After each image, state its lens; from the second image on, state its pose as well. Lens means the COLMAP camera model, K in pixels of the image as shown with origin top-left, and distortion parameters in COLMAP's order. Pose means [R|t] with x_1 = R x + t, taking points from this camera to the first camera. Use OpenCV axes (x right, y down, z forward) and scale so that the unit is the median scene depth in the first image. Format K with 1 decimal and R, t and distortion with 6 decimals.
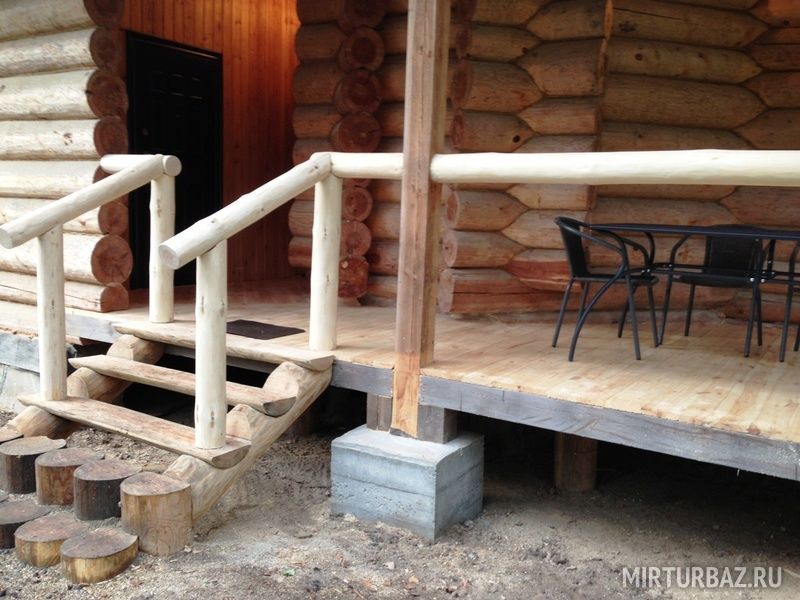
lens RADIAL K [[726.6, 0, 400.0], [0, 726.6, 300.0], [0, 0, 1]] dist [0.081329, -0.120558]
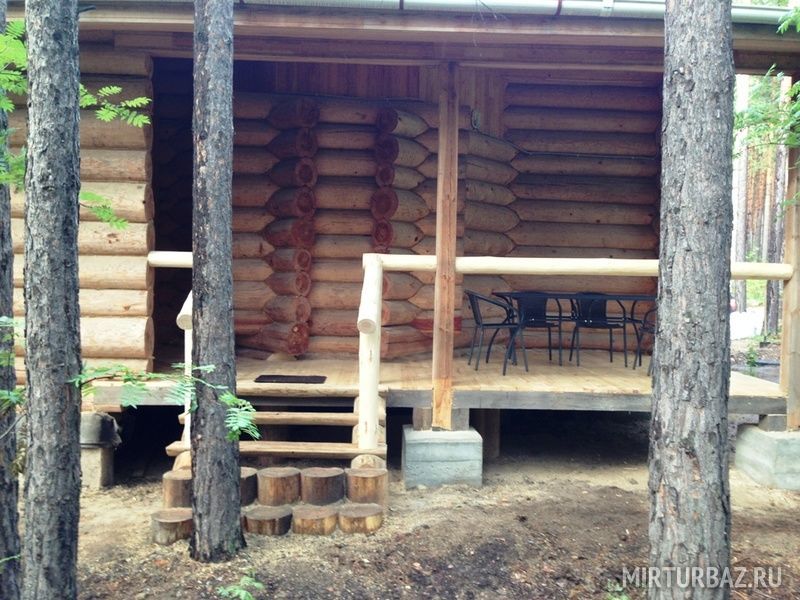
lens RADIAL K [[726.6, 0, 400.0], [0, 726.6, 300.0], [0, 0, 1]] dist [0.081329, -0.120558]
pose [[0.832905, -0.039261, 0.552022, -0.934733], [0.084180, 0.994861, -0.056257, -0.016029], [-0.546977, 0.093326, 0.831930, -0.303623]]
